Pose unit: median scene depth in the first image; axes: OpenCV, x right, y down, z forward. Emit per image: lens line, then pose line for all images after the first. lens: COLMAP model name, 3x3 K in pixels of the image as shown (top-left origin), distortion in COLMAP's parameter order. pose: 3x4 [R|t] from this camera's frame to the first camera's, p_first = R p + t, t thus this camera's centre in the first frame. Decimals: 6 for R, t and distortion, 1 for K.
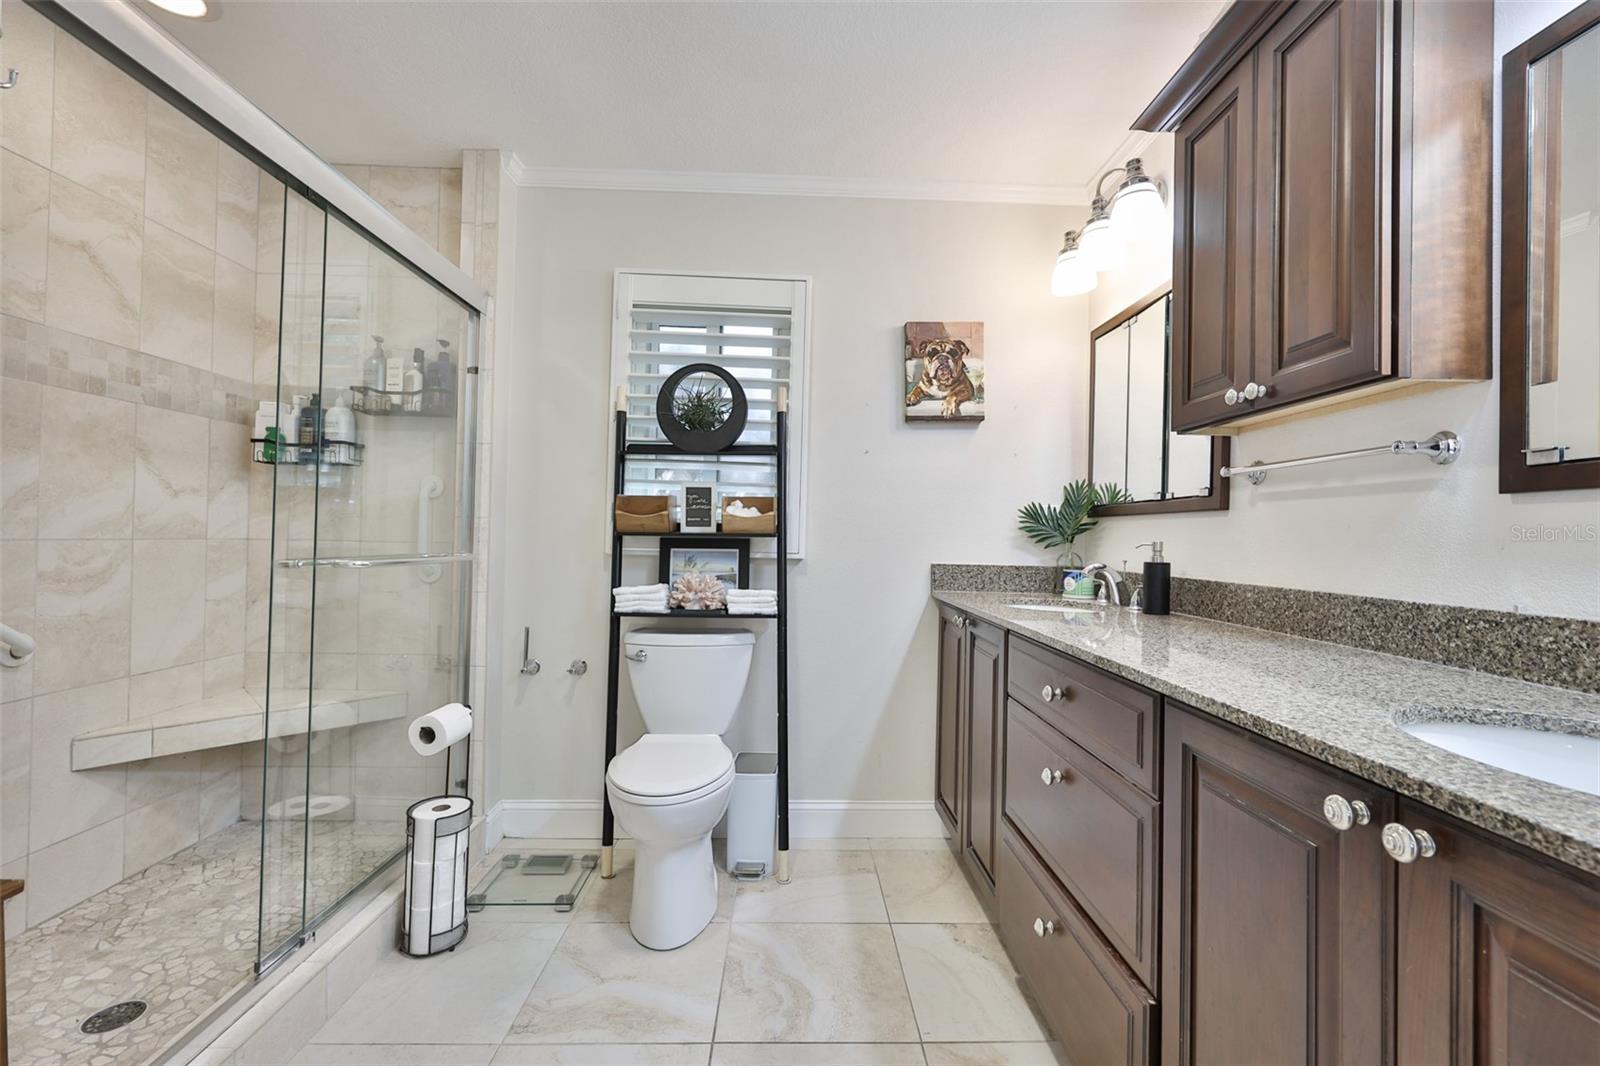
lens RADIAL K [[706.7, 0, 800.0], [0, 706.7, 533.0], [0, 0, 1]] dist [-0.023849, 0.000030]
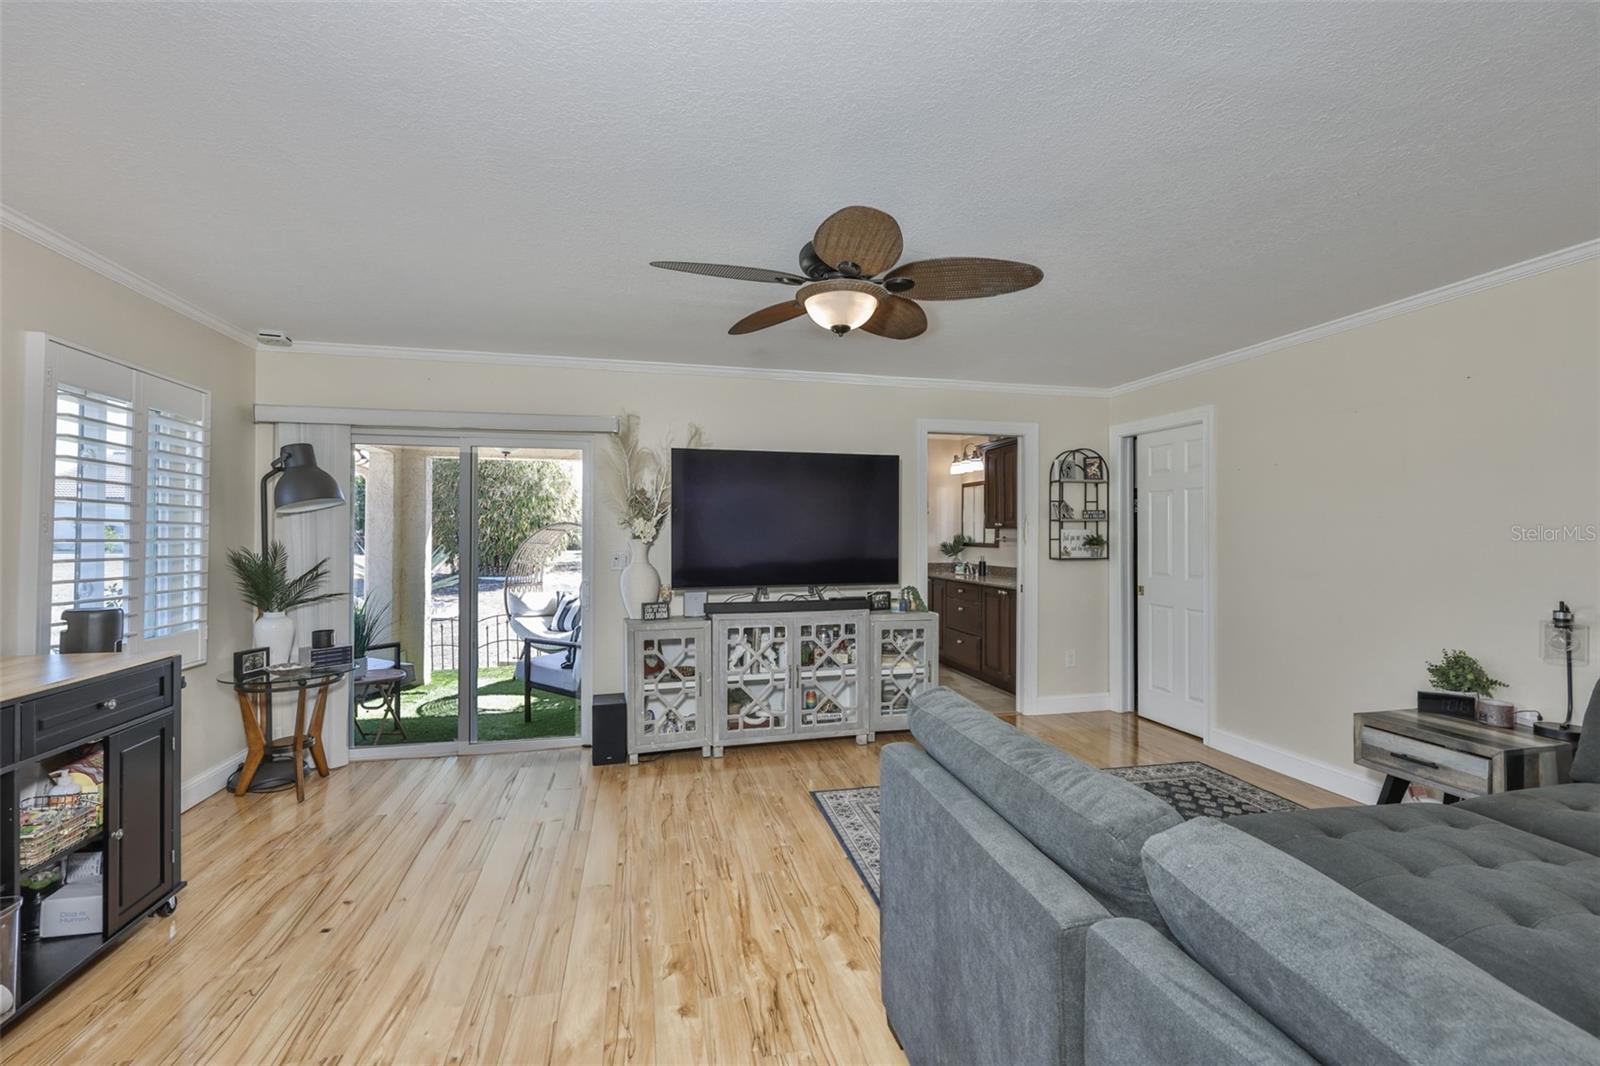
lens RADIAL K [[706.7, 0, 800.0], [0, 706.7, 533.0], [0, 0, 1]] dist [-0.023849, 0.000030]
pose [[0.979016, -0.016775, 0.203094, -1.154939], [0.015226, 0.999842, 0.009187, -0.152808], [-0.203216, -0.005902, 0.979116, -2.383020]]
